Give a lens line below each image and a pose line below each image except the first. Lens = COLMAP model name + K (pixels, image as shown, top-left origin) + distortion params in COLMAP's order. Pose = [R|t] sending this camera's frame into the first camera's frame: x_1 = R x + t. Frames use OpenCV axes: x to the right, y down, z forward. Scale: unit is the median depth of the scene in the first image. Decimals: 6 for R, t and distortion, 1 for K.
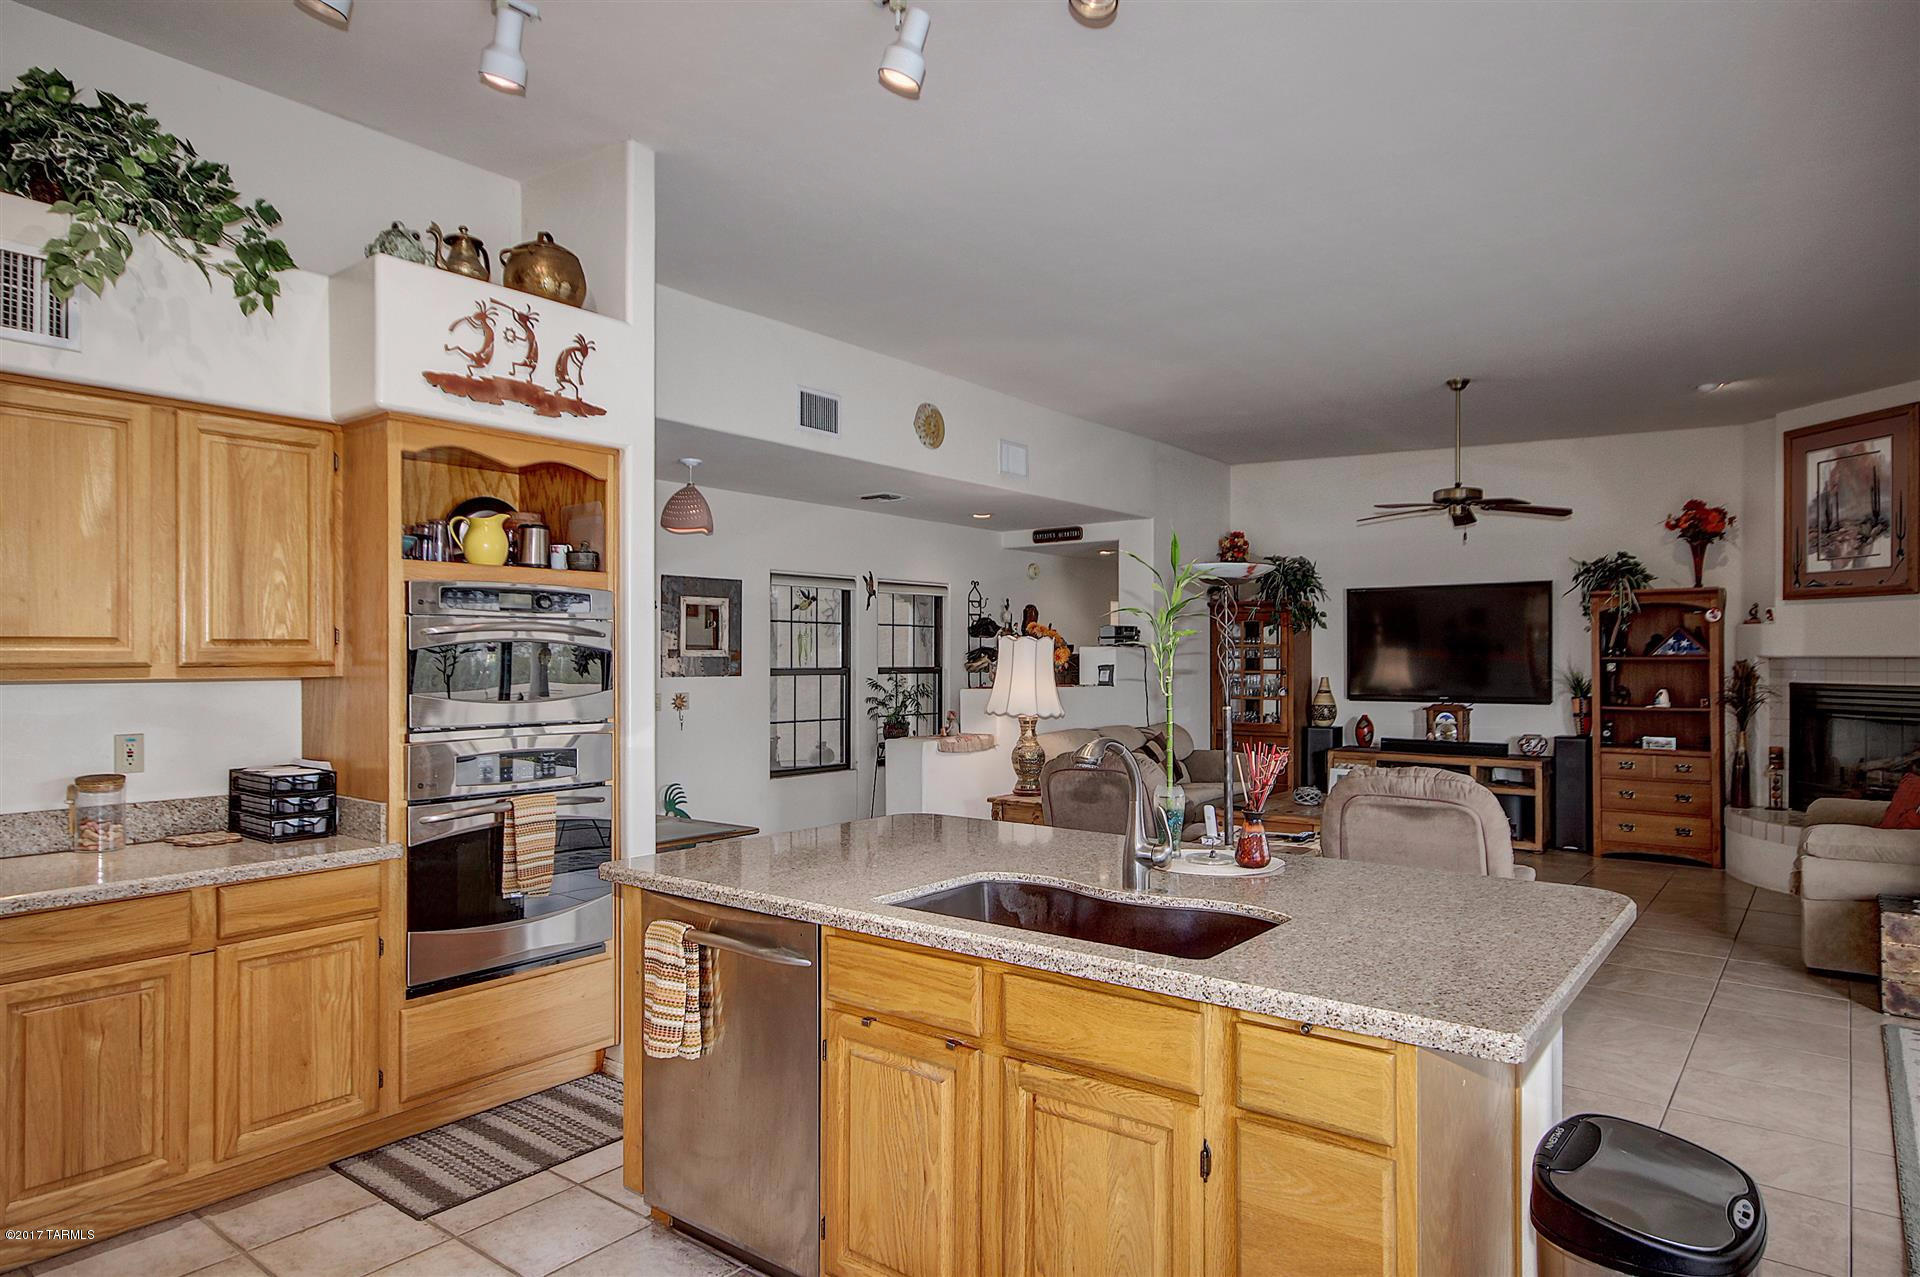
lens RADIAL K [[1106.9, 0, 959.6], [0, 1106.9, 664.0], [0, 0, 1]] dist [0.001636, 0.001005]
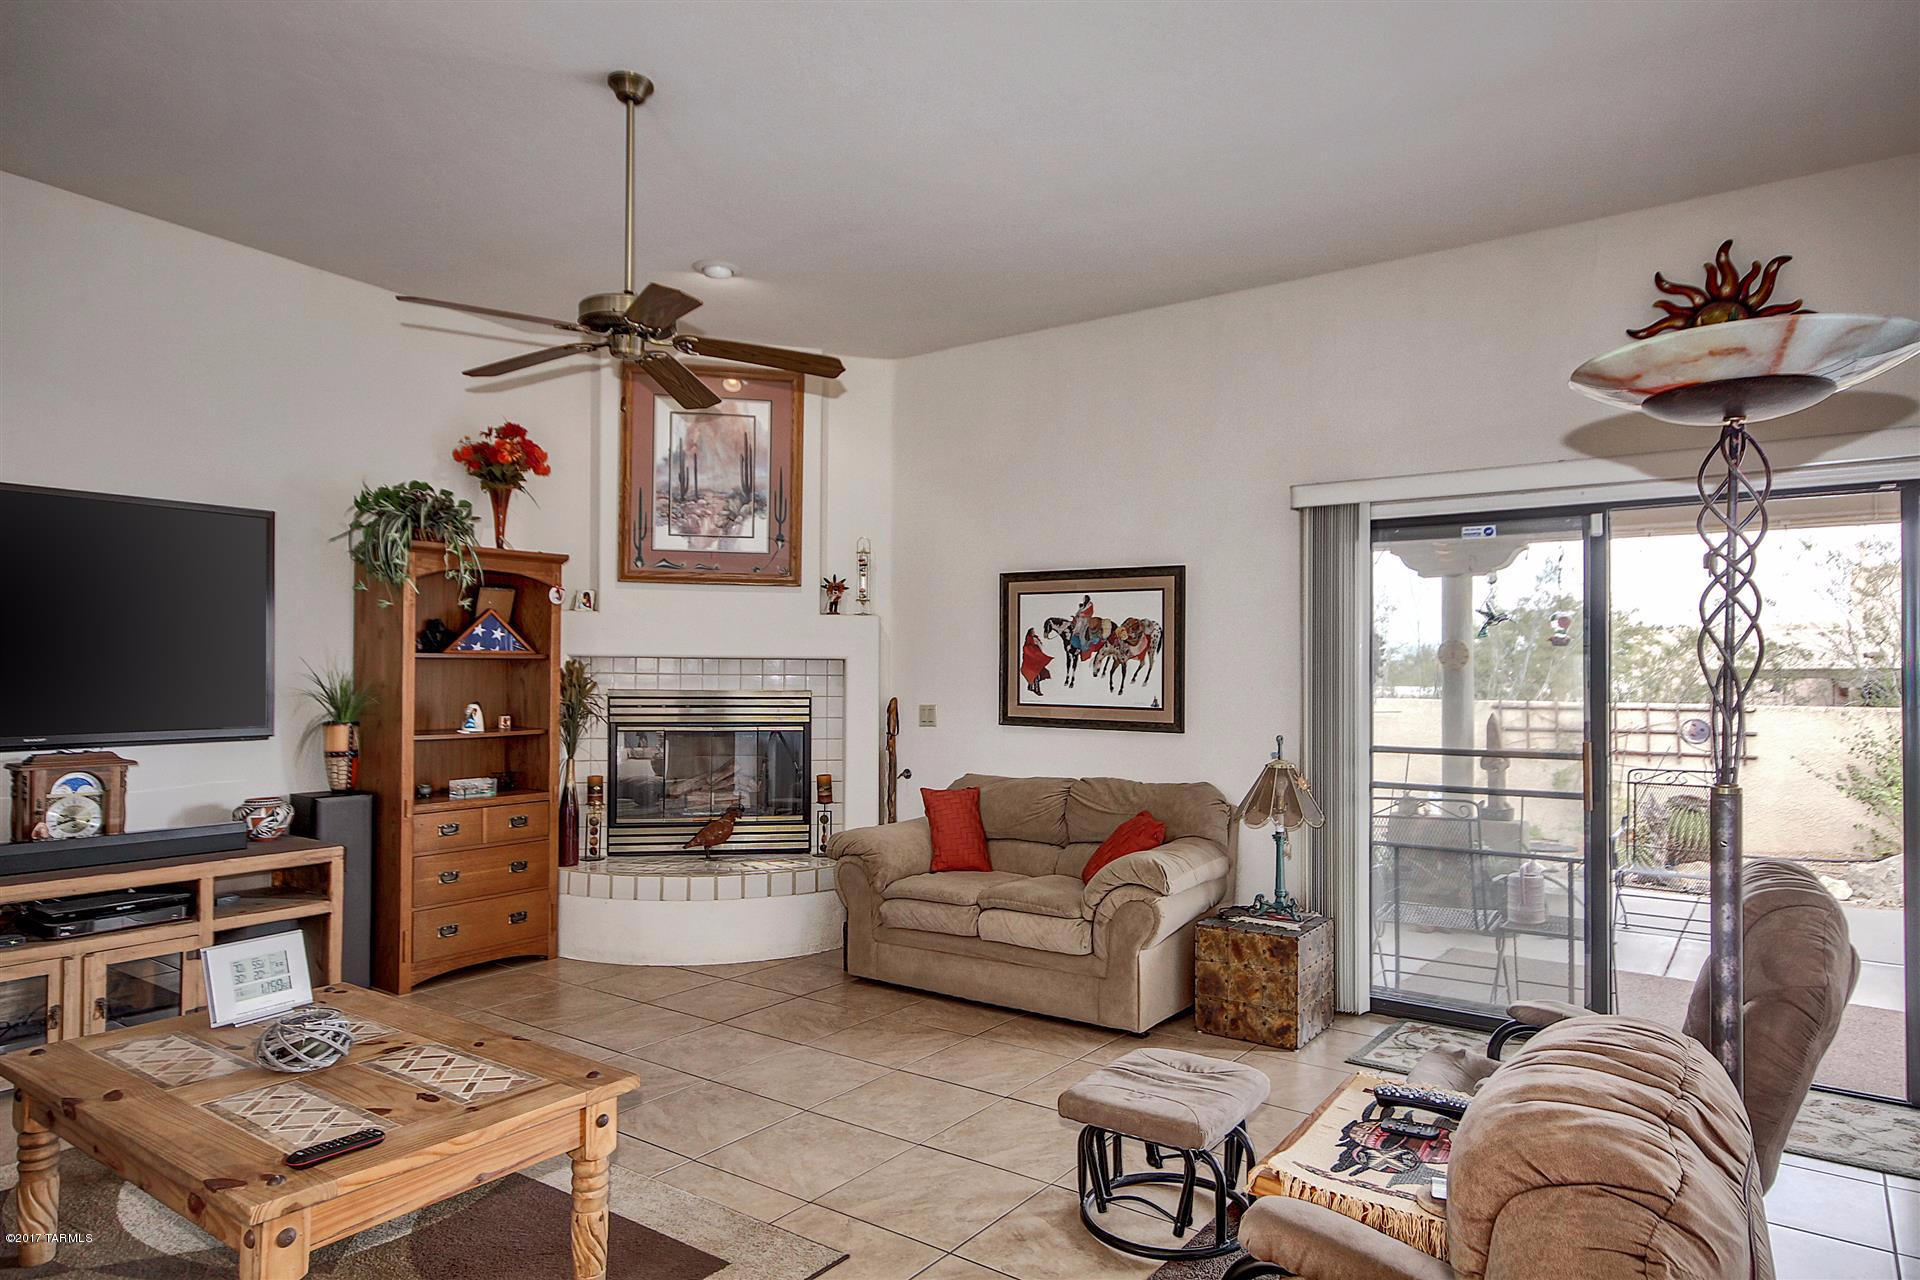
lens RADIAL K [[1145.2, 0, 1003.8], [0, 1145.2, 646.5], [0, 0, 1]] dist [-0.001203, 0.000381]
pose [[-0.059743, 0.020124, 0.998011, -0.050433], [0.000098, 0.999797, -0.020154, 0.002740], [-0.998214, -0.001106, -0.059732, 0.718514]]
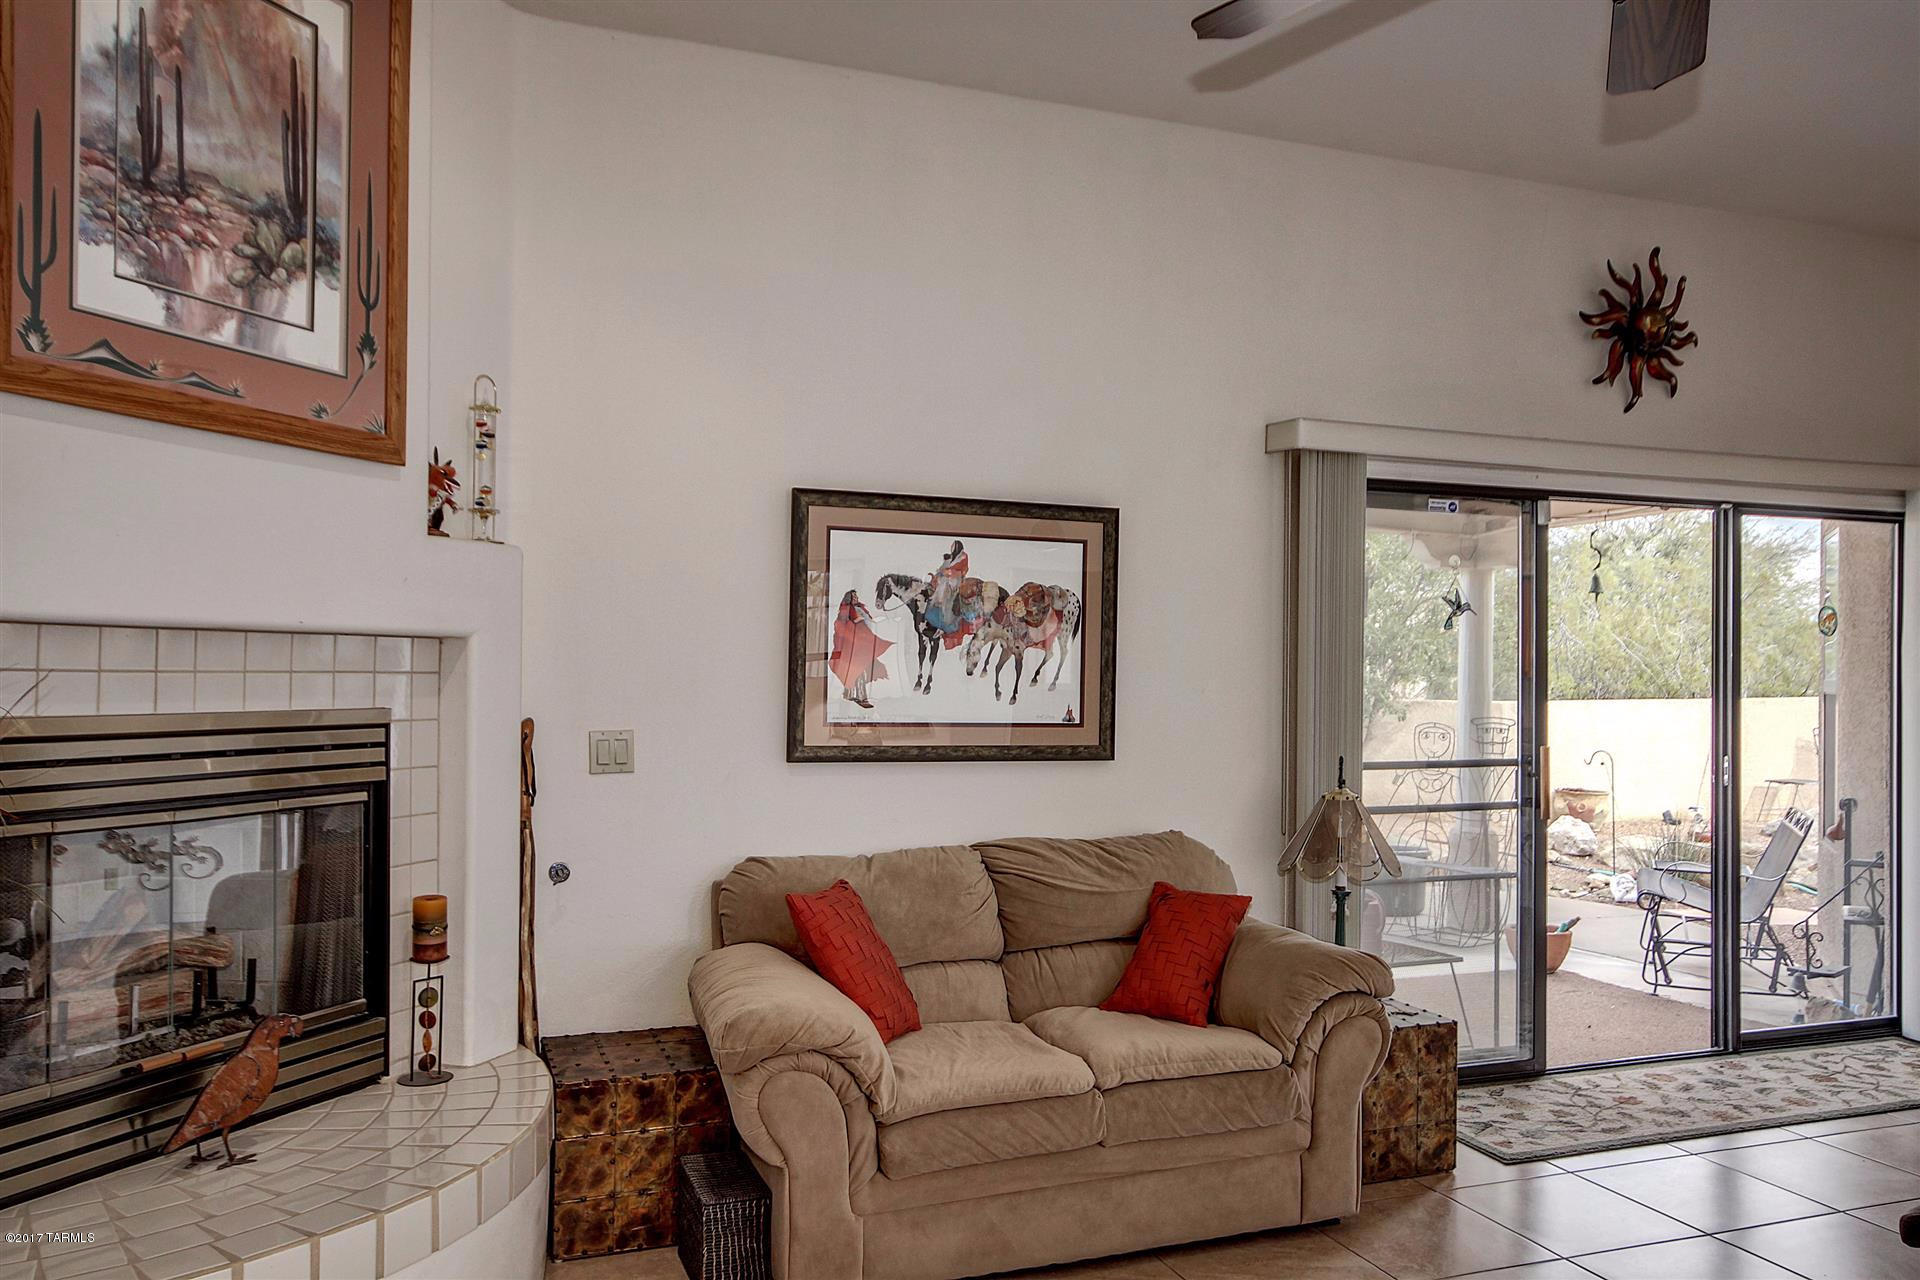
lens RADIAL K [[1408.1, 0, 960.0], [0, 1408.1, 640.0], [0, 0, 1]] dist [-0.000395, 0.060558]
pose [[-0.860589, 0.000315, 0.509299, 0.363764], [-0.007952, 0.999870, -0.014054, 0.001390], [-0.509237, -0.016144, -0.860475, 1.062929]]
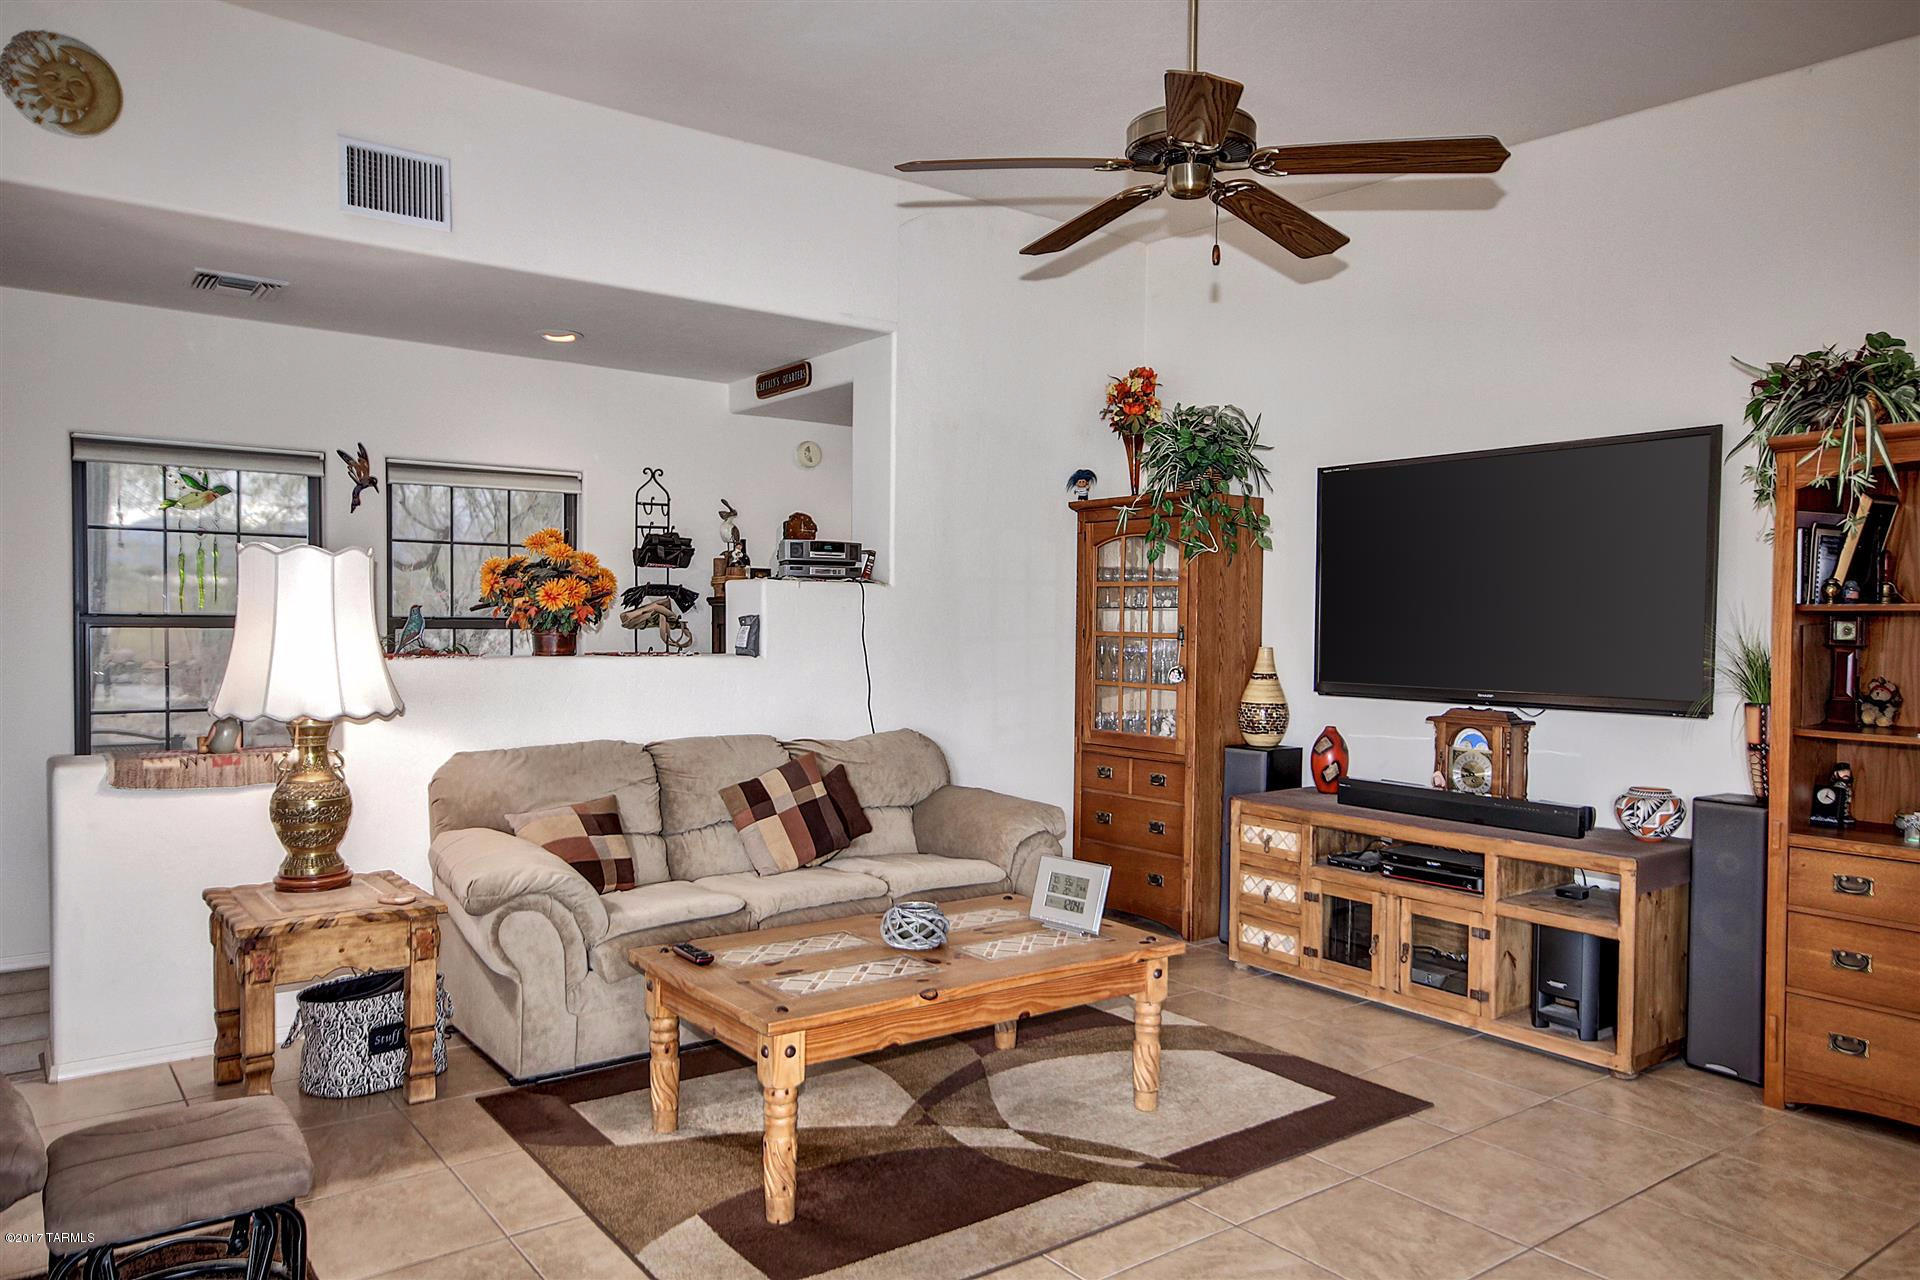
lens RADIAL K [[1302.5, 0, 955.2], [0, 1302.5, 663.7], [0, 0, 1]] dist [0.005431, 0.004813]
pose [[0.966767, 0.019471, -0.254917, 0.406860], [-0.012484, 0.999502, 0.028996, 0.005023], [0.255354, -0.024850, 0.966528, 0.473748]]
